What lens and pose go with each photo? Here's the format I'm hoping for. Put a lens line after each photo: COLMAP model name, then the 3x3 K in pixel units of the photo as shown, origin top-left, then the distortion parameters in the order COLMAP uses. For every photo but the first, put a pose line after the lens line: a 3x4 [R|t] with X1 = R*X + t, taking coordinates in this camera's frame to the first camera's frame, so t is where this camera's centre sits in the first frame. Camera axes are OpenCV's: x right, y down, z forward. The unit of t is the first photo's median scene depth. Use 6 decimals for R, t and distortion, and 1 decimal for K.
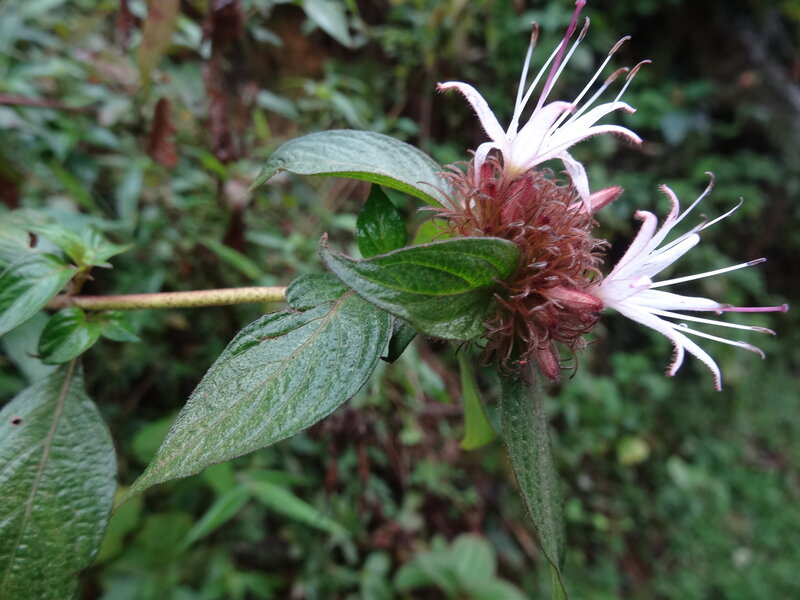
lens RADIAL K [[596.8, 0, 401.1], [0, 596.8, 295.9], [0, 0, 1]] dist [0.007180, -0.004395]
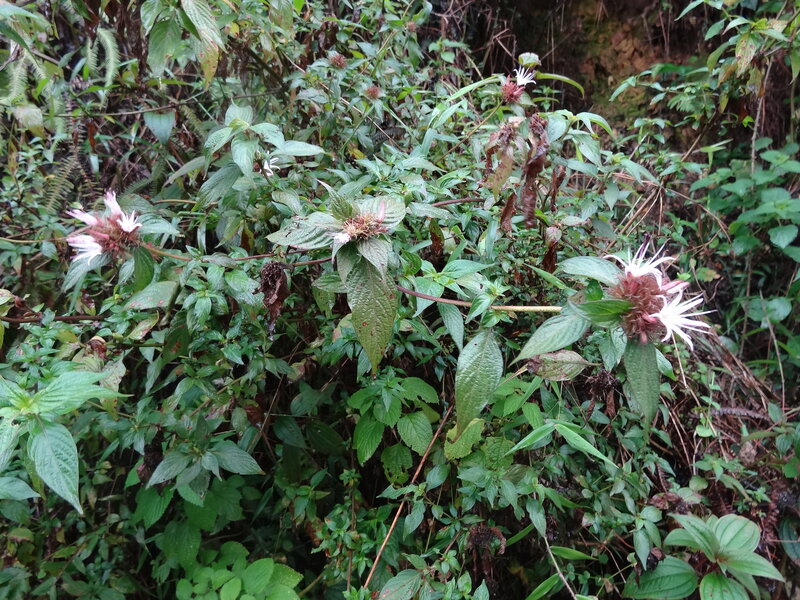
lens RADIAL K [[596.8, 0, 401.6], [0, 596.8, 296.3], [0, 0, 1]] dist [0.007180, -0.004395]
pose [[0.866427, 0.052982, -0.496485, 0.592950], [-0.046823, 0.998594, 0.024853, -0.107008], [0.497104, 0.001714, 0.867689, -1.993693]]
